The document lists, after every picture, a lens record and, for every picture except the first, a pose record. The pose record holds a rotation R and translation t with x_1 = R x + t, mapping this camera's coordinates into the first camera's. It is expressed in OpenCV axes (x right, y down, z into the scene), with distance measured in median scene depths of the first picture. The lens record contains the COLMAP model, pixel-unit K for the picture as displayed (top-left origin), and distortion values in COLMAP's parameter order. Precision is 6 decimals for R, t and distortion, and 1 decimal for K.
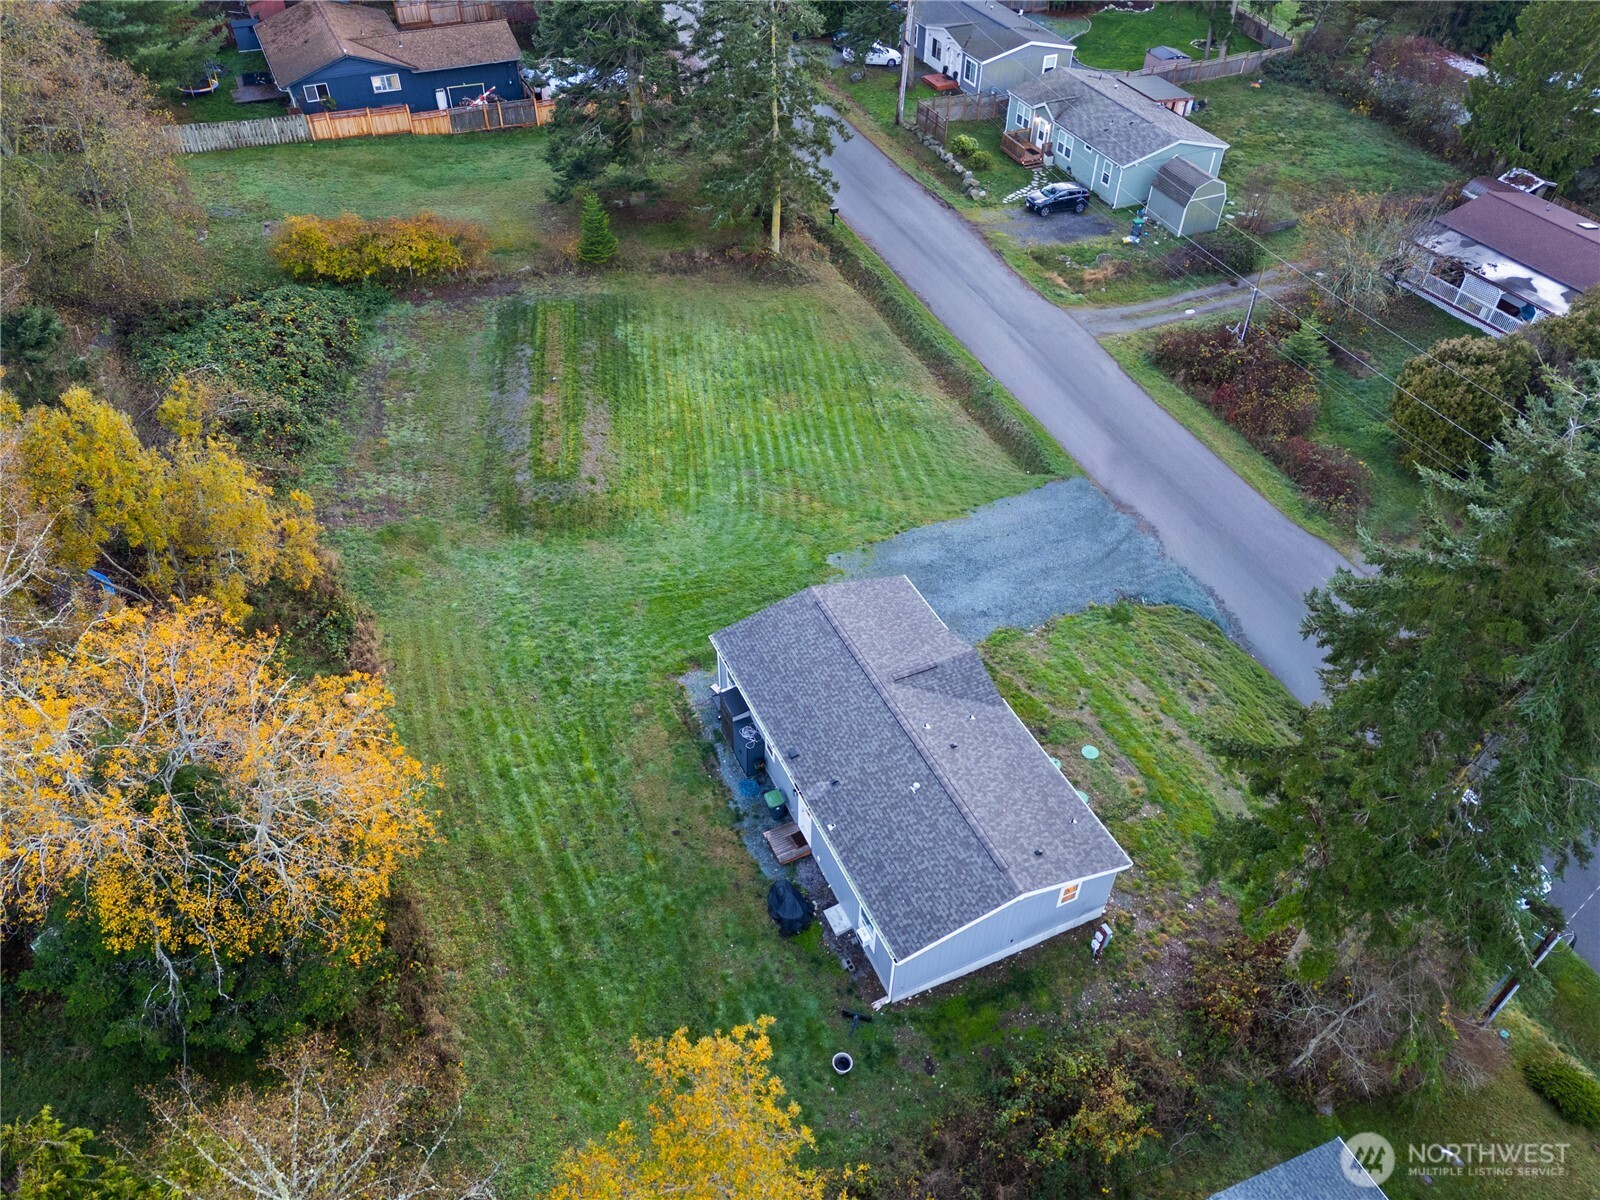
lens RADIAL K [[1175.9, 0, 812.2], [0, 1175.9, 602.2], [0, 0, 1]] dist [0.065230, -0.060269]
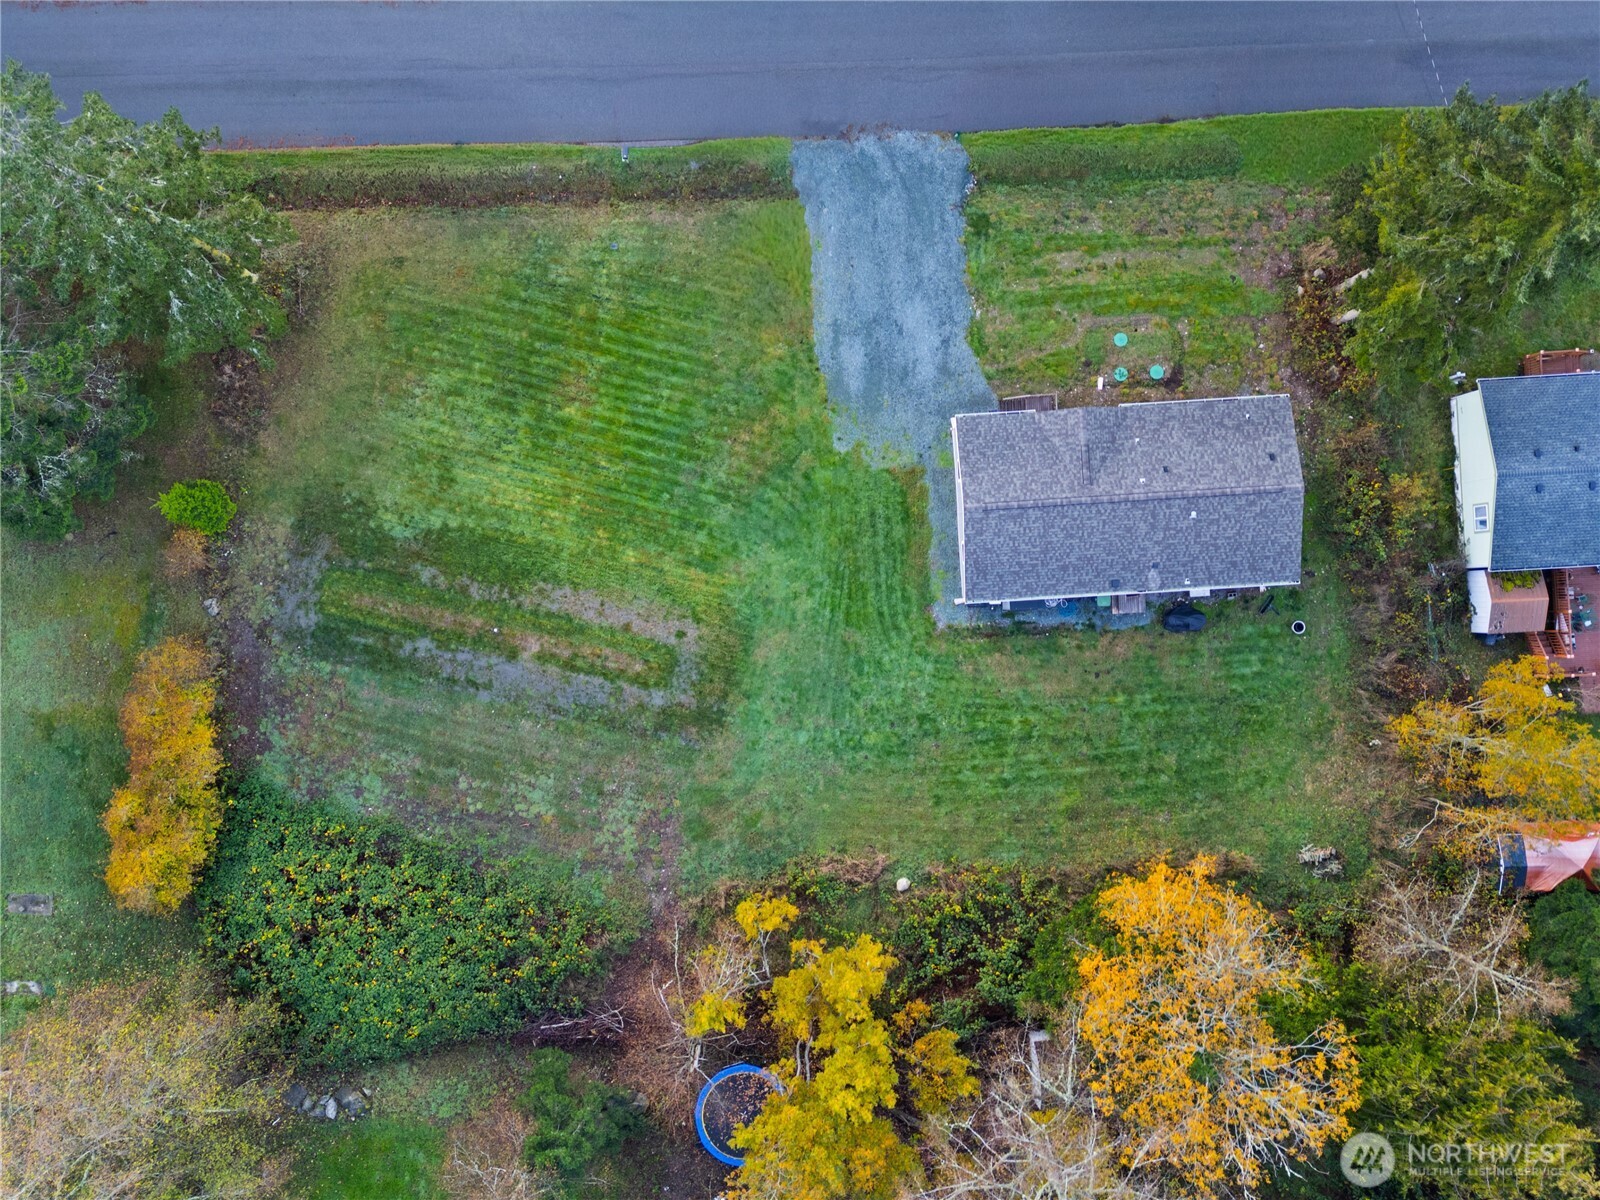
lens RADIAL K [[1175.9, 0, 812.2], [0, 1175.9, 602.2], [0, 0, 1]] dist [0.065230, -0.060269]
pose [[0.369734, -0.929128, -0.004200, -0.124922], [0.615472, 0.241527, 0.750239, -0.856844], [-0.696054, -0.279974, 0.661153, 0.290195]]
